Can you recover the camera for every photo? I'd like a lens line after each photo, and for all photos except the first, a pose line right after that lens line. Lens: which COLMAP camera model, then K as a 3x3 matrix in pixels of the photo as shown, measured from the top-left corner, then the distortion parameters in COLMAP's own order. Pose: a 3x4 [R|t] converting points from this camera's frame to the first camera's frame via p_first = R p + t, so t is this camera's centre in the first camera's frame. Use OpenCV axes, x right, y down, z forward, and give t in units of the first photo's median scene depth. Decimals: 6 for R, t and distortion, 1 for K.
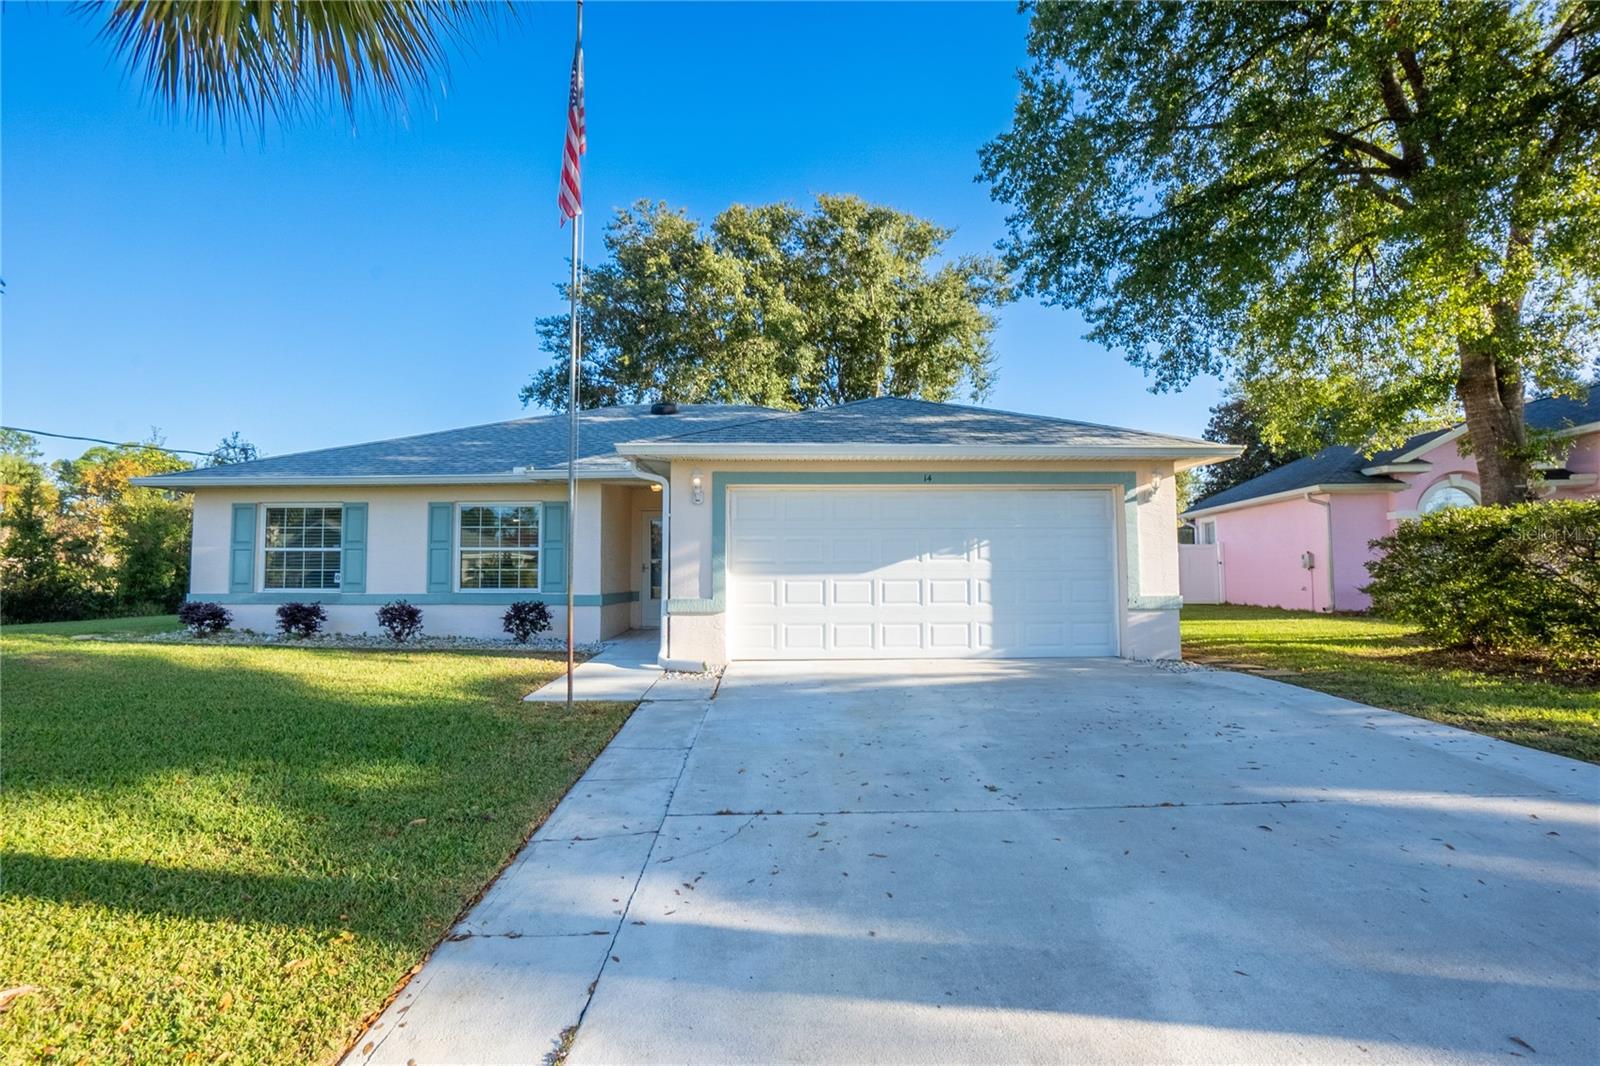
lens RADIAL K [[715.2, 0, 793.8], [0, 715.2, 529.0], [0, 0, 1]] dist [-0.057268, 0.017498]
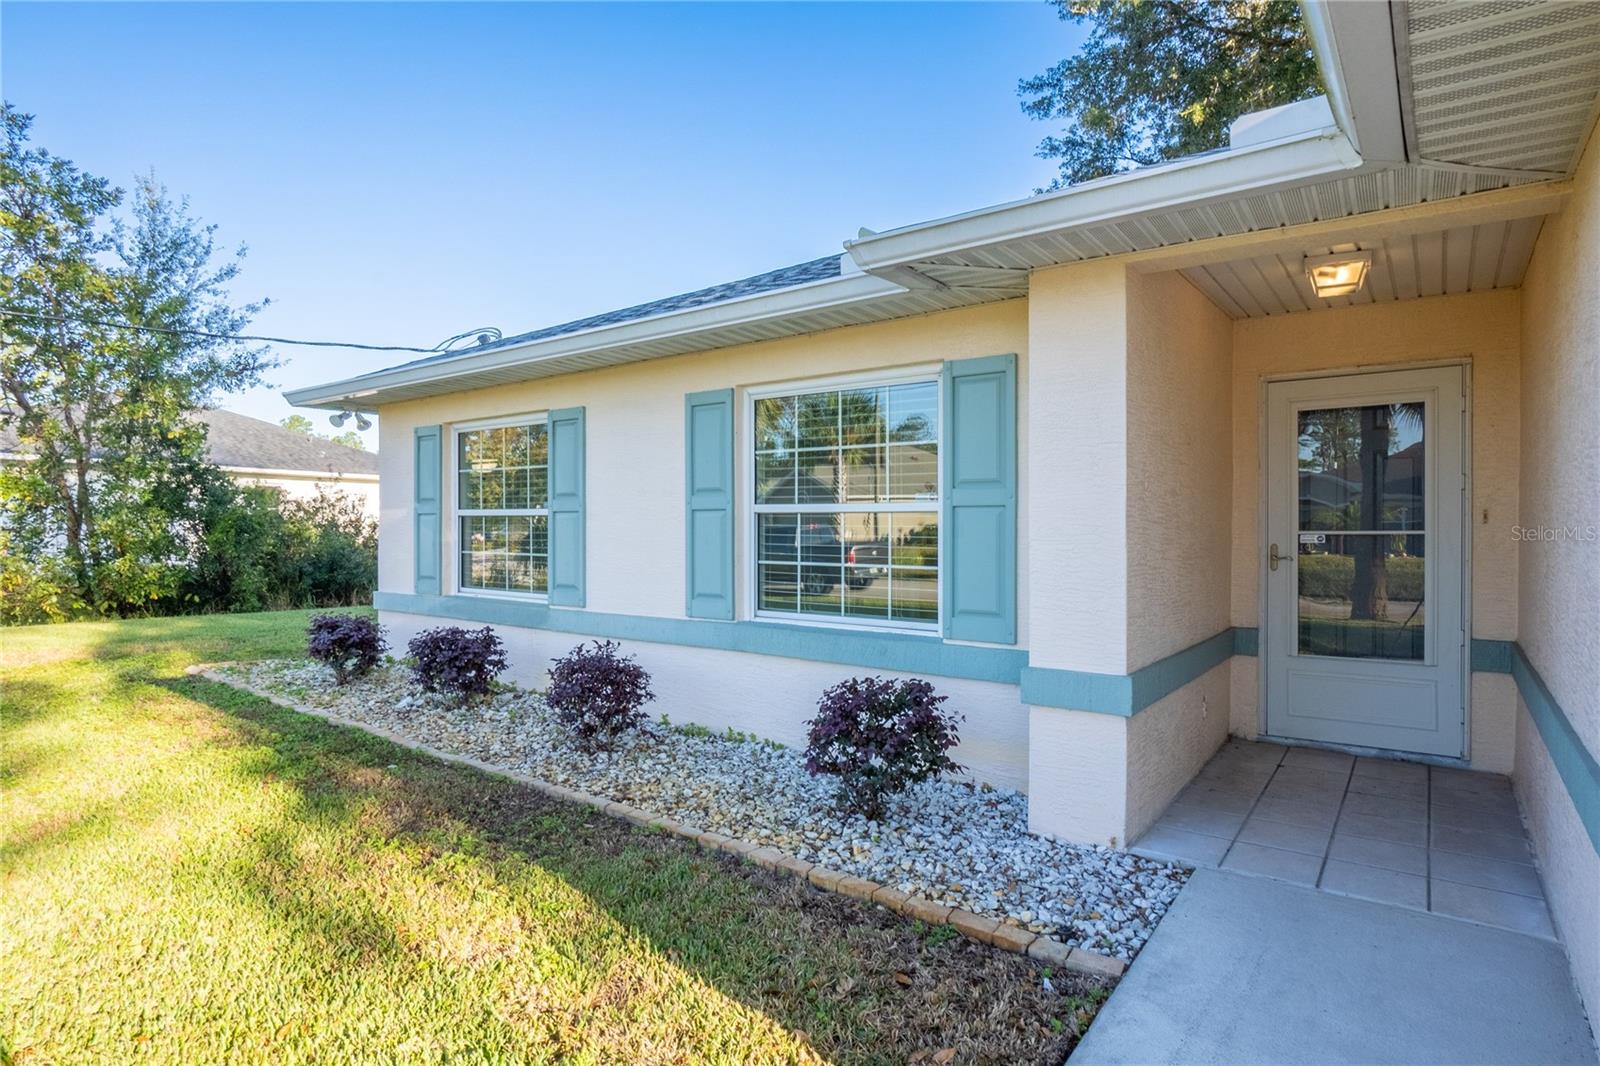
lens RADIAL K [[858.3, 0, 800.0], [0, 858.3, 533.0], [0, 0, 1]] dist [-0.003636, -0.000383]
pose [[0.793613, 0.019194, -0.608120, -0.169018], [0.029155, 0.997154, 0.069521, 0.009101], [0.607724, -0.072902, 0.790795, 0.661608]]
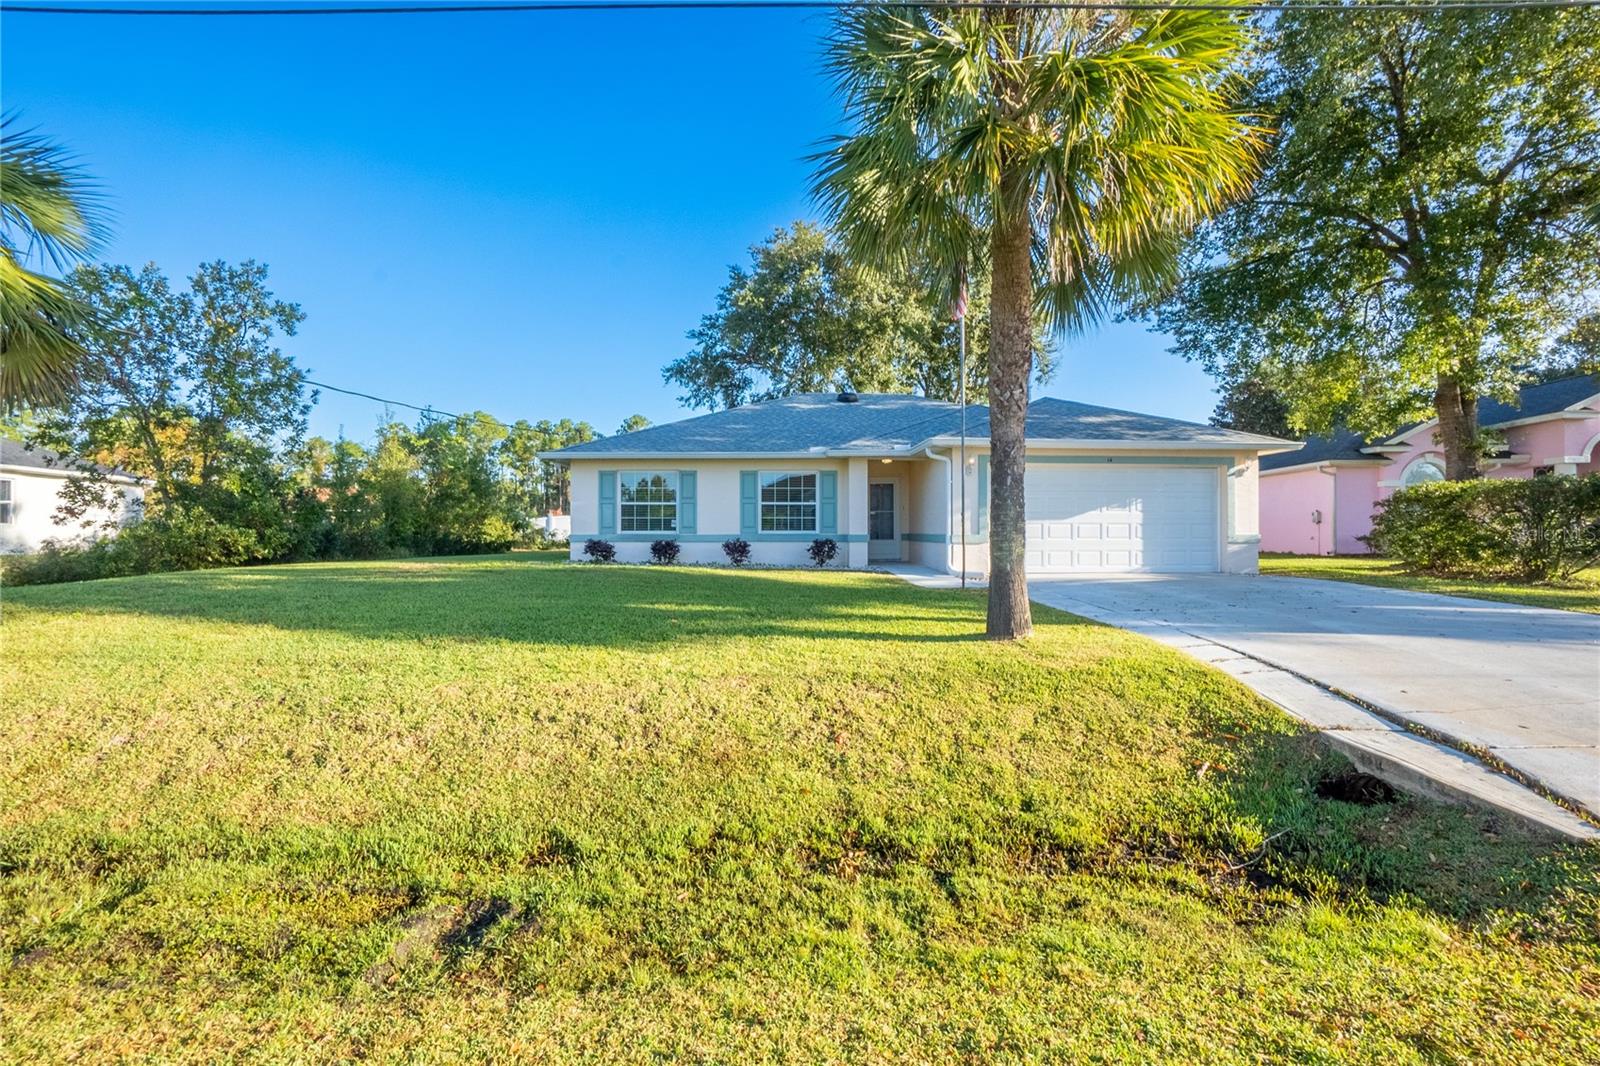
lens RADIAL K [[707.4, 0, 796.4], [0, 707.4, 532.6], [0, 0, 1]] dist [-0.062690, 0.021188]
pose [[0.999741, 0.004213, 0.022371, -0.447893], [-0.005615, 0.997999, 0.062980, -0.003014], [-0.022061, -0.063089, 0.997764, -0.454731]]
